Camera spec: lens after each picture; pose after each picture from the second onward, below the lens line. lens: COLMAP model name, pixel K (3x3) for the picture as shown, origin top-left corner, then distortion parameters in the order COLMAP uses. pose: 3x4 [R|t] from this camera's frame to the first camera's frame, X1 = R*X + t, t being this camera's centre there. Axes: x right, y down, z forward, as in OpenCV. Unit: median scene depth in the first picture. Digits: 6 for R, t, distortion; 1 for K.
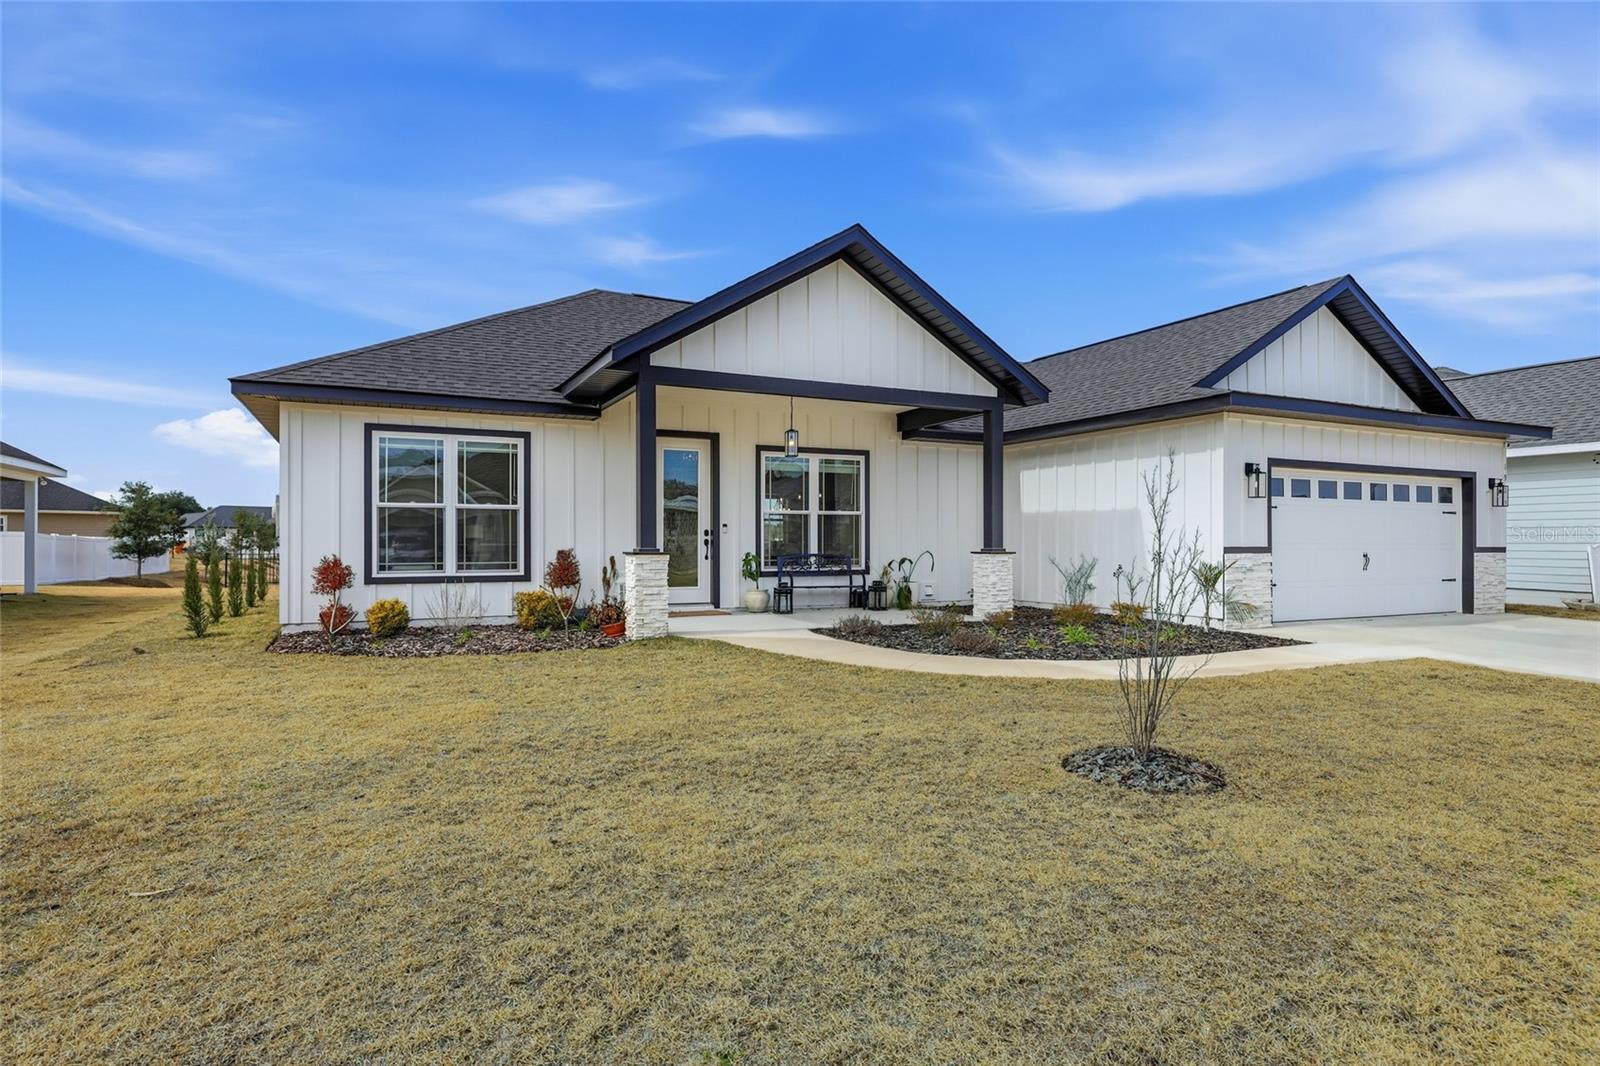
lens RADIAL K [[865.0, 0, 797.9], [0, 865.0, 532.3], [0, 0, 1]] dist [-0.002022, -0.000046]
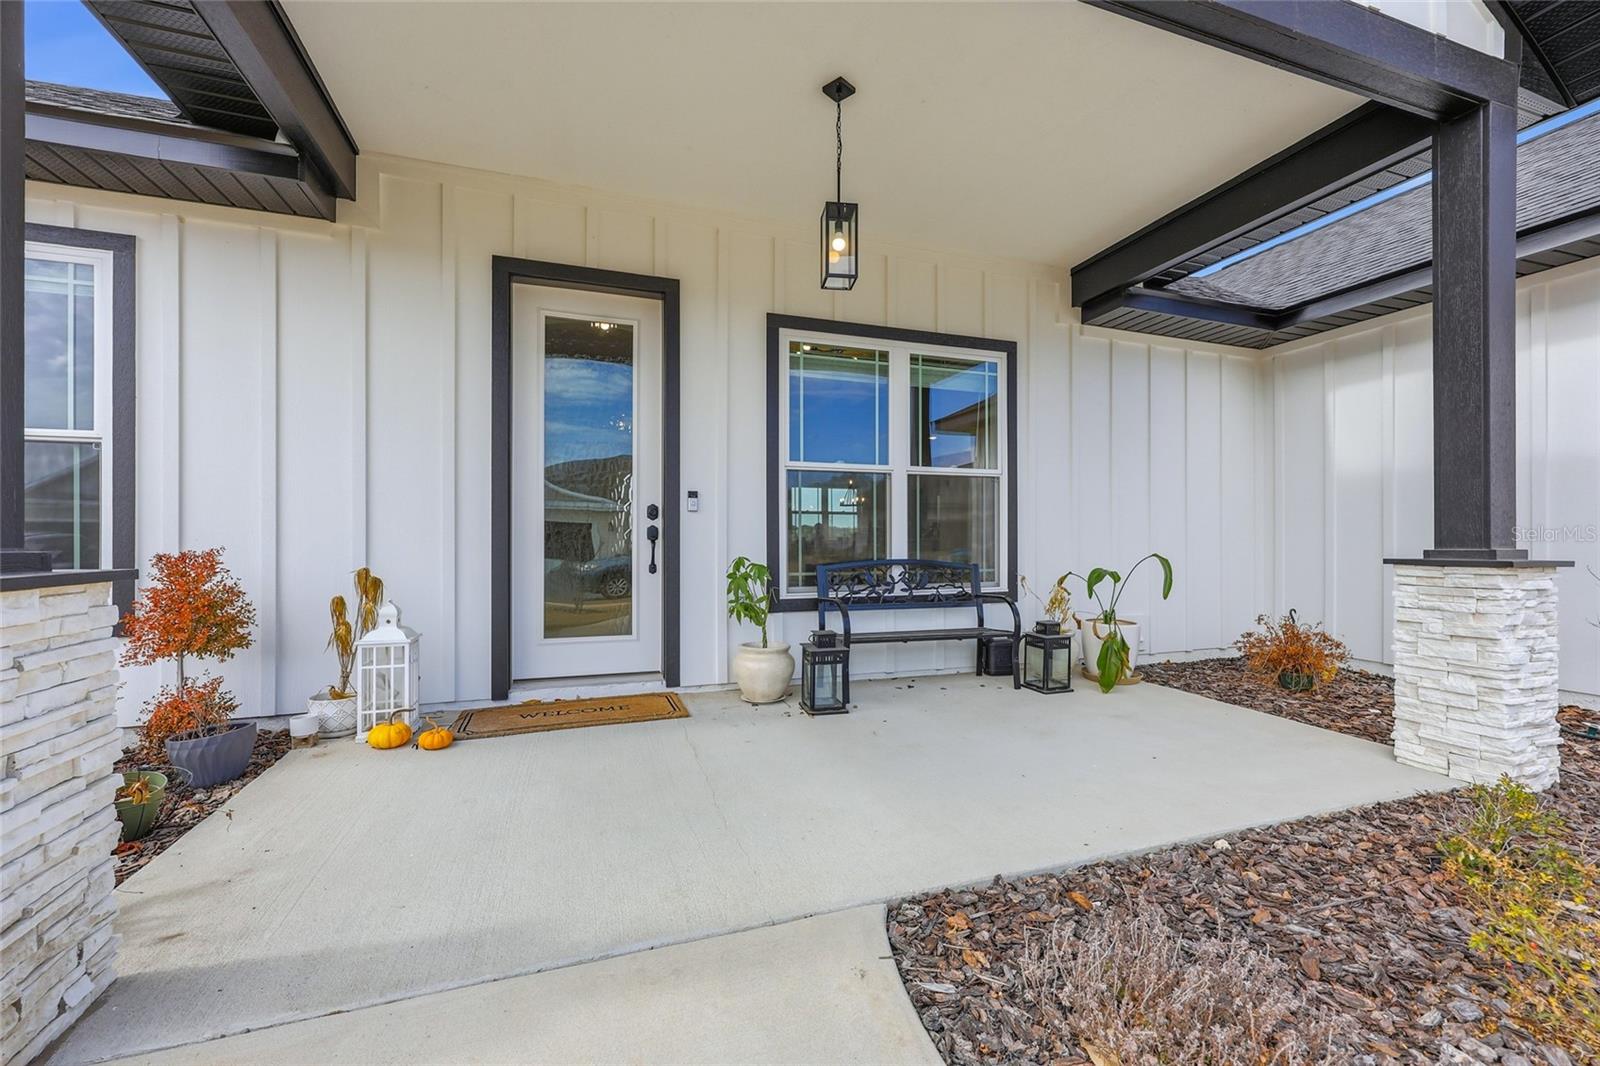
lens RADIAL K [[652.6, 0, 803.0], [0, 652.6, 533.6], [0, 0, 1]] dist [0.001977, -0.000884]
pose [[0.993476, -0.000816, -0.114035, 0.007410], [0.000890, 0.999999, 0.000599, 0.011383], [0.114034, -0.000697, 0.993477, 0.677226]]
